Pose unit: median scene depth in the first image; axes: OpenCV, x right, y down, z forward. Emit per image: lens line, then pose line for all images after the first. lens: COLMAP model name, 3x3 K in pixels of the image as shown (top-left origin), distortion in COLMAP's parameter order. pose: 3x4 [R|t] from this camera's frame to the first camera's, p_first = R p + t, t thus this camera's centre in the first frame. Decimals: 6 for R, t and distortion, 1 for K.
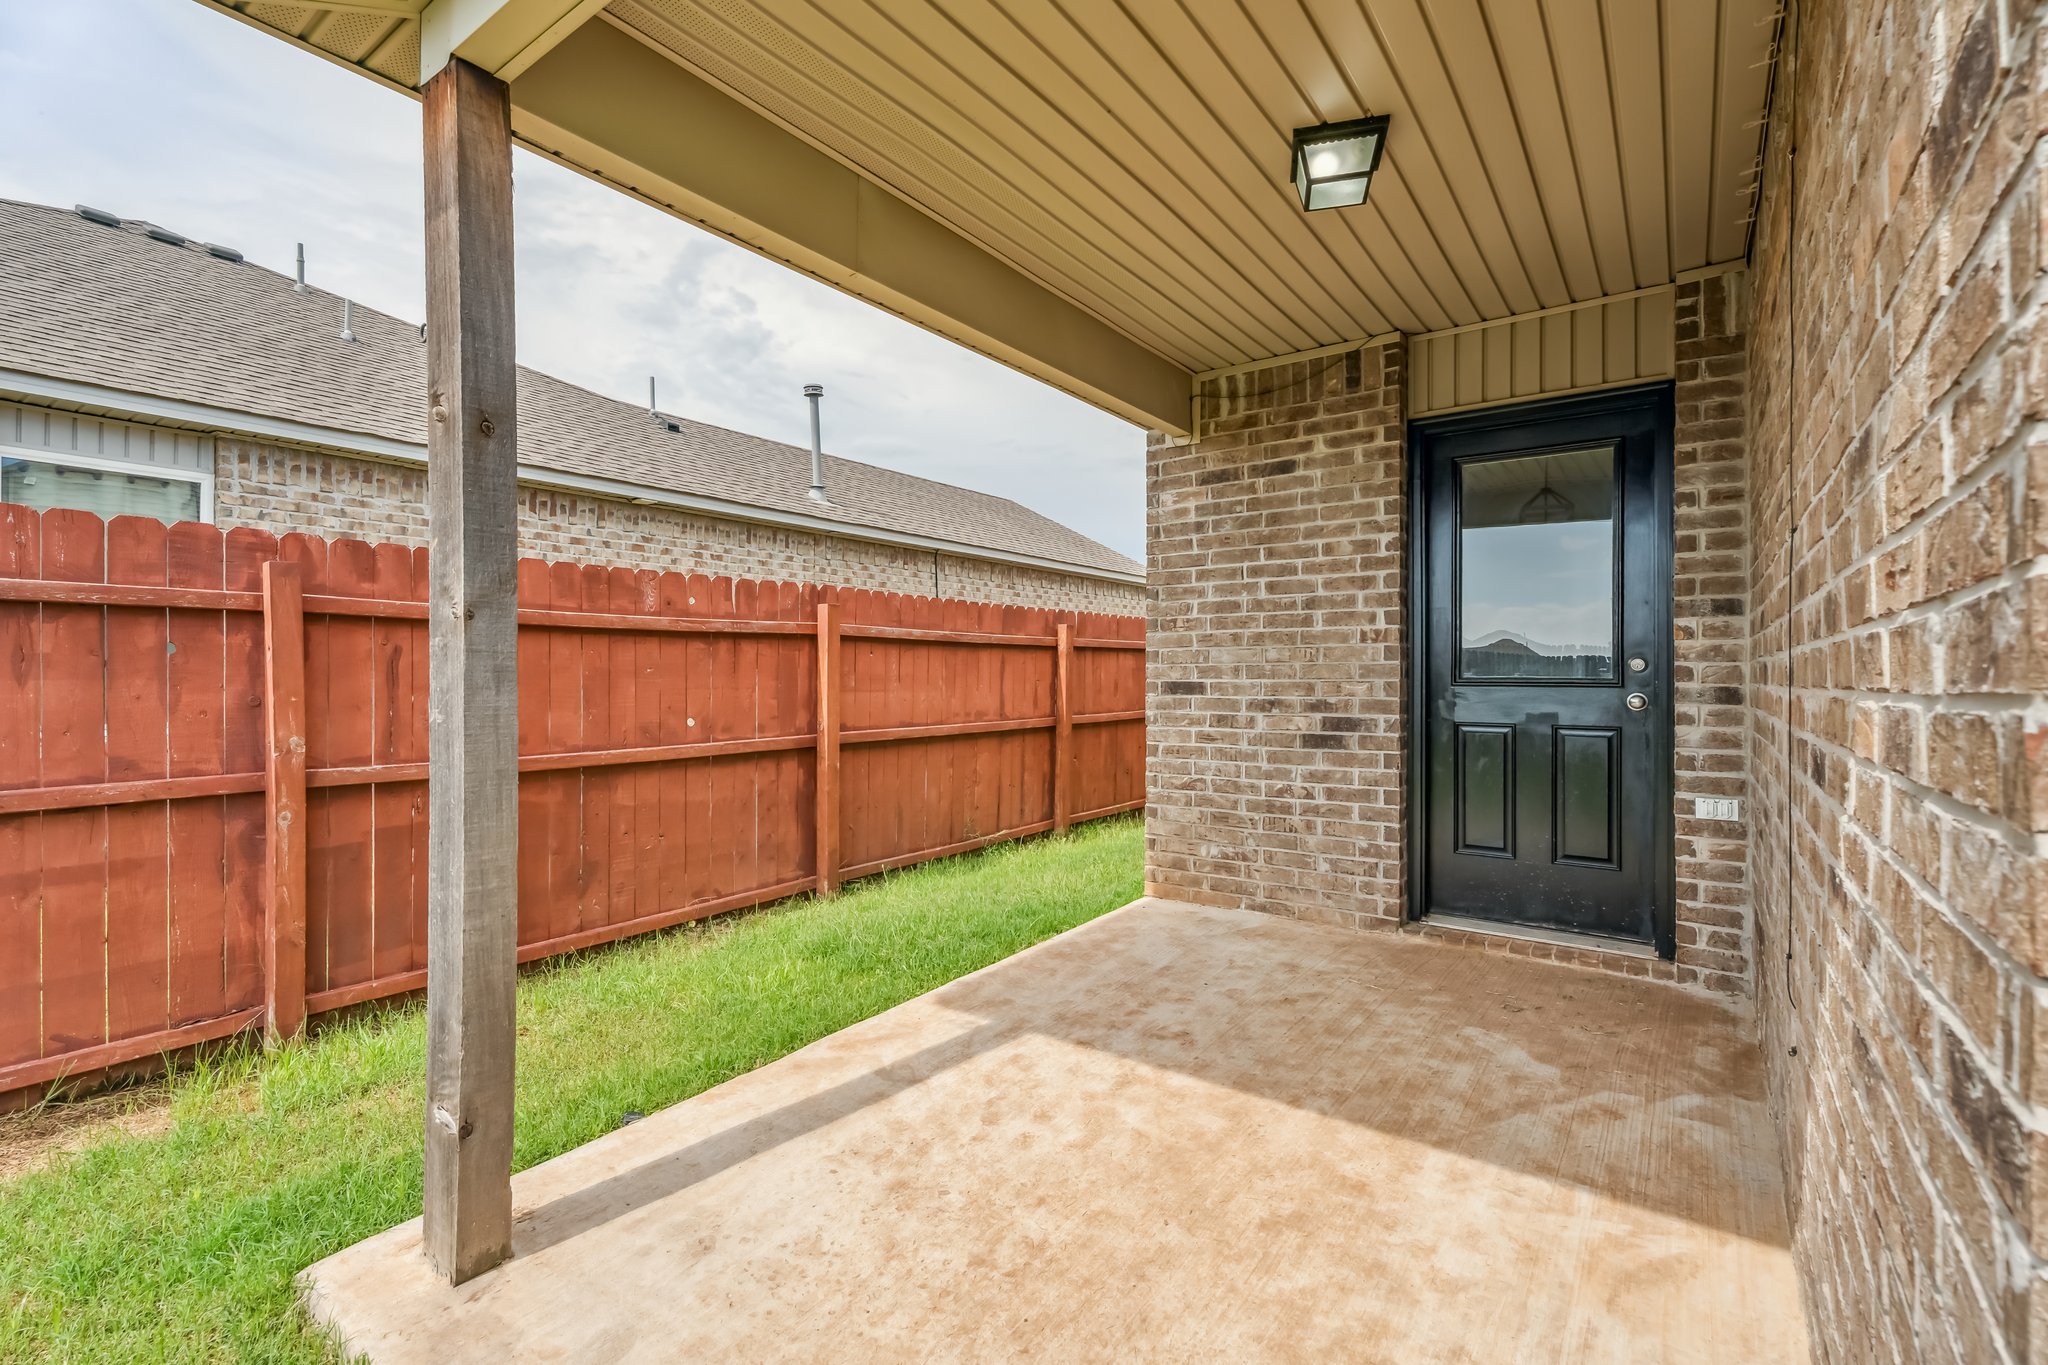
lens RADIAL K [[914.0, 0, 1020.5], [0, 914.0, 673.7], [0, 0, 1]] dist [0.001484, 0.000652]
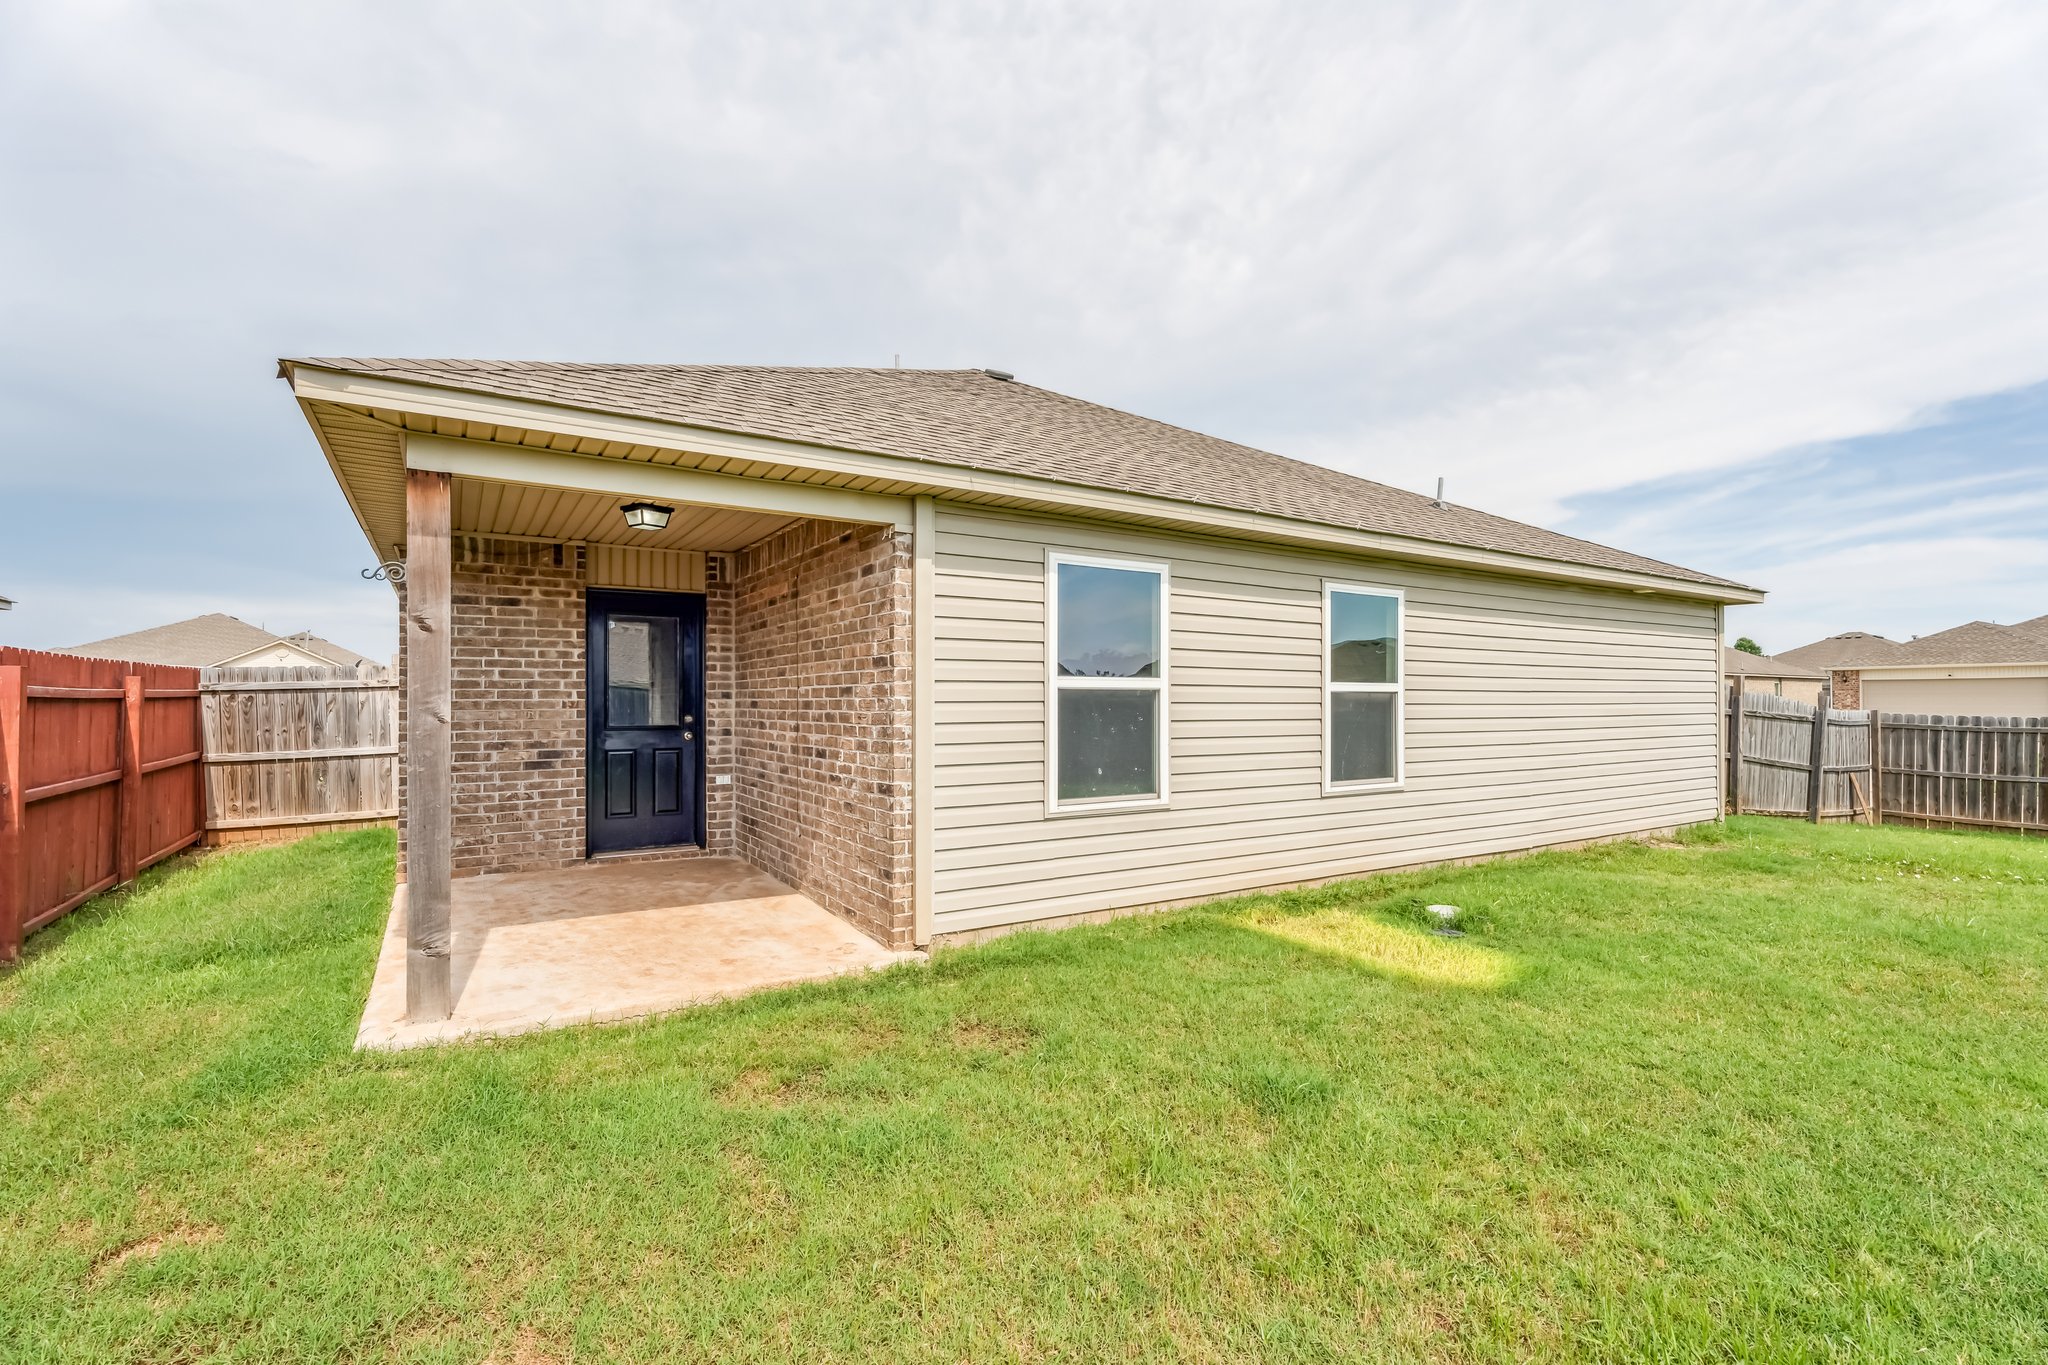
lens RADIAL K [[909.0, 0, 1021.2], [0, 909.0, 678.9], [0, 0, 1]] dist [-0.001502, 0.001027]
pose [[0.367777, 0.019833, 0.929703, -0.944725], [0.001292, 0.999761, -0.021839, -0.050900], [-0.929913, 0.009233, 0.367663, -0.487986]]
